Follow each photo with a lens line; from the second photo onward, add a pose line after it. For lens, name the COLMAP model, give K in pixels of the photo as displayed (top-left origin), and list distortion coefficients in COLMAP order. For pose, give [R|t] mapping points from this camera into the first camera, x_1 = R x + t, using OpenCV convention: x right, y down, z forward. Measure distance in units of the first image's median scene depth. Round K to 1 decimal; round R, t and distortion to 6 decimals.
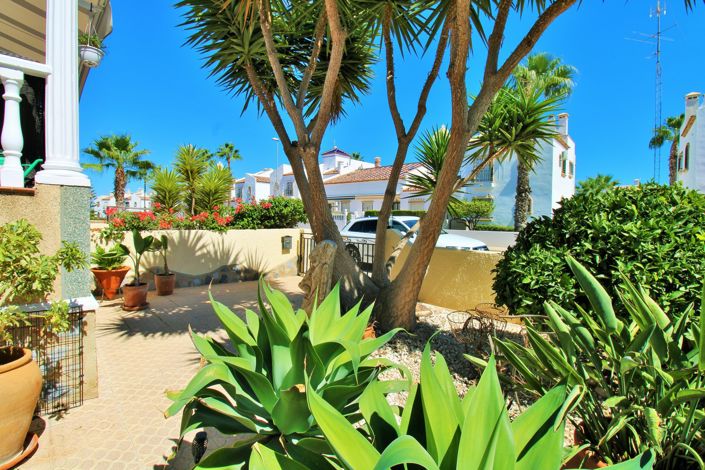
lens RADIAL K [[332.4, 0, 350.5], [0, 332.4, 233.6], [0, 0, 1]] dist [-0.003508, -0.001927]
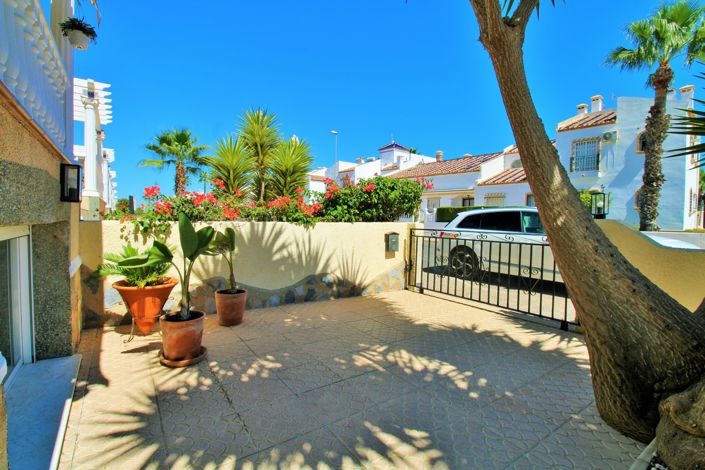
lens RADIAL K [[332.4, 0, 352.4], [0, 332.4, 235.0], [0, 0, 1]] dist [-0.003508, -0.001927]
pose [[0.990814, 0.006122, -0.135095, -0.196554], [-0.005755, 0.999979, 0.003111, 0.011243], [0.135111, -0.002305, 0.990828, 0.326700]]
